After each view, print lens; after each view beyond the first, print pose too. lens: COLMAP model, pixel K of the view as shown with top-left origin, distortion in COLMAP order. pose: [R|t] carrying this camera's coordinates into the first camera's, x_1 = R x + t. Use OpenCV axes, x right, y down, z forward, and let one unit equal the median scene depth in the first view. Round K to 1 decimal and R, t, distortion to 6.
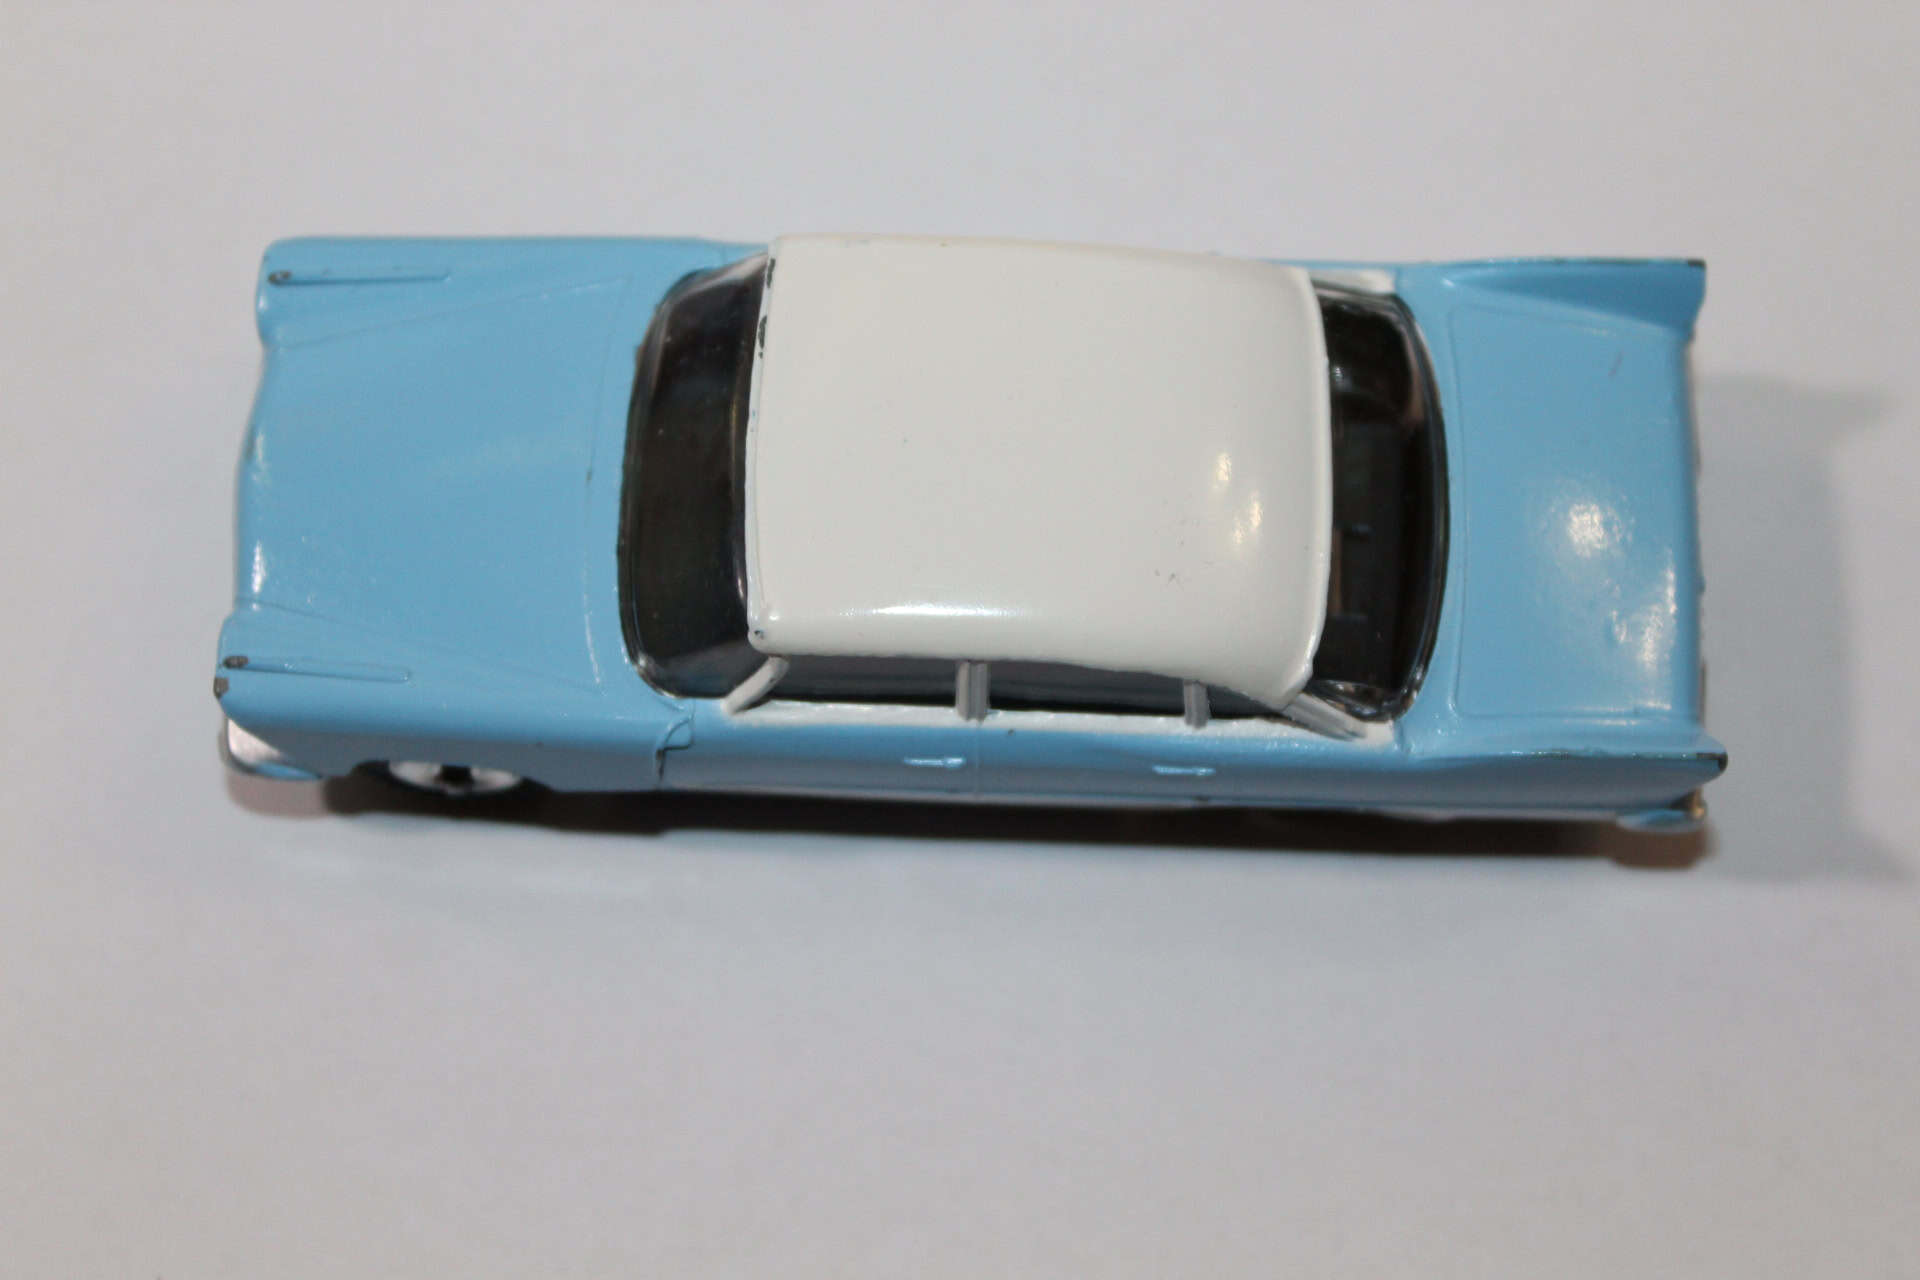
lens RADIAL K [[3703.4, 0, 954.3], [0, 3703.4, 640.4], [0, 0, 1]] dist [0.484030, 0.000000]
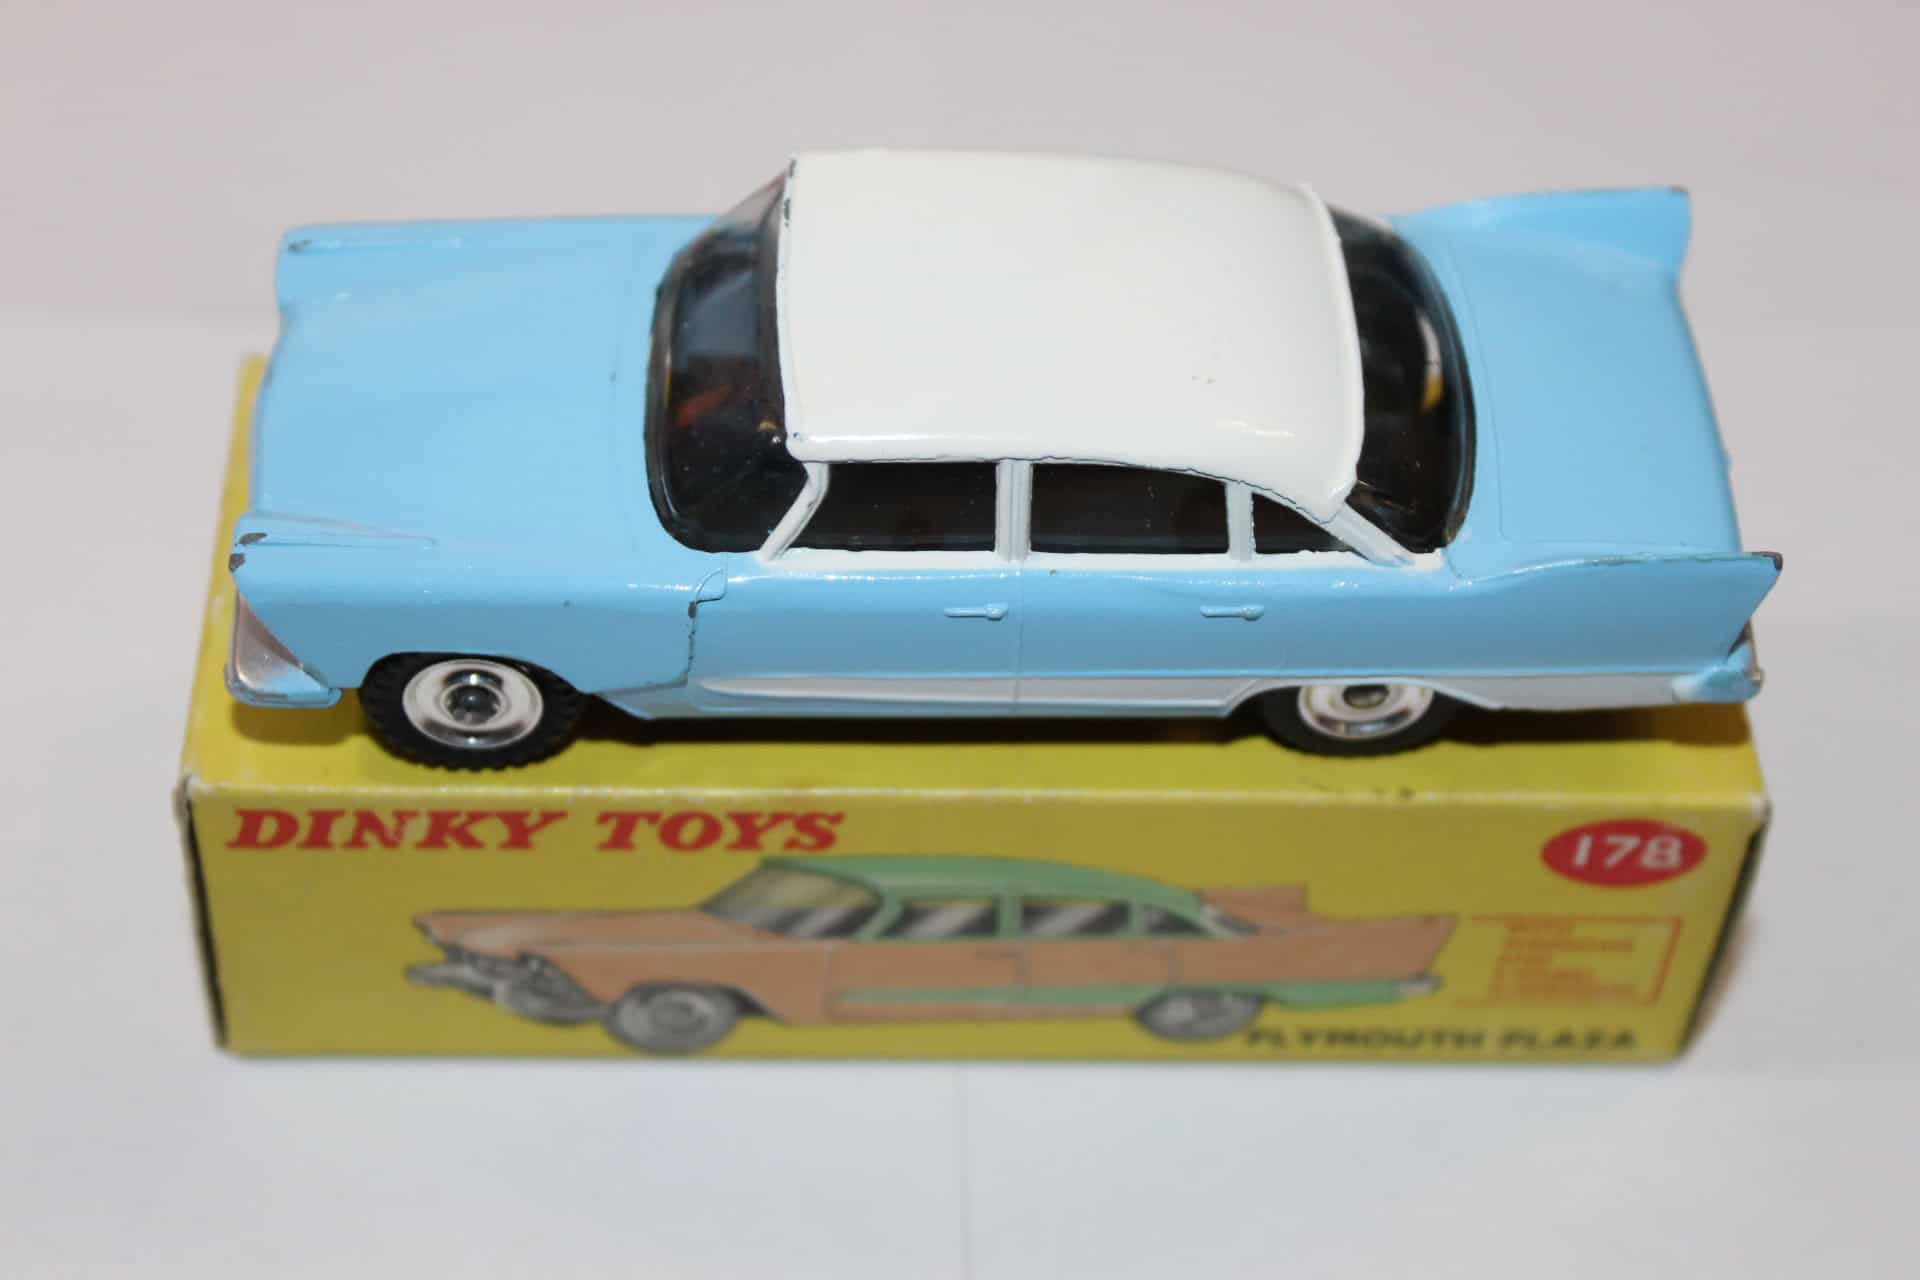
lens RADIAL K [[3703.4, 0, 965.2], [0, 3703.4, 646.9], [0, 0, 1]] dist [0.484030, 0.000000]
pose [[0.997656, -0.027270, 0.062761, -0.069481], [0.051441, 0.903710, -0.425043, 0.455294], [-0.045127, 0.427275, 0.902995, 0.127600]]
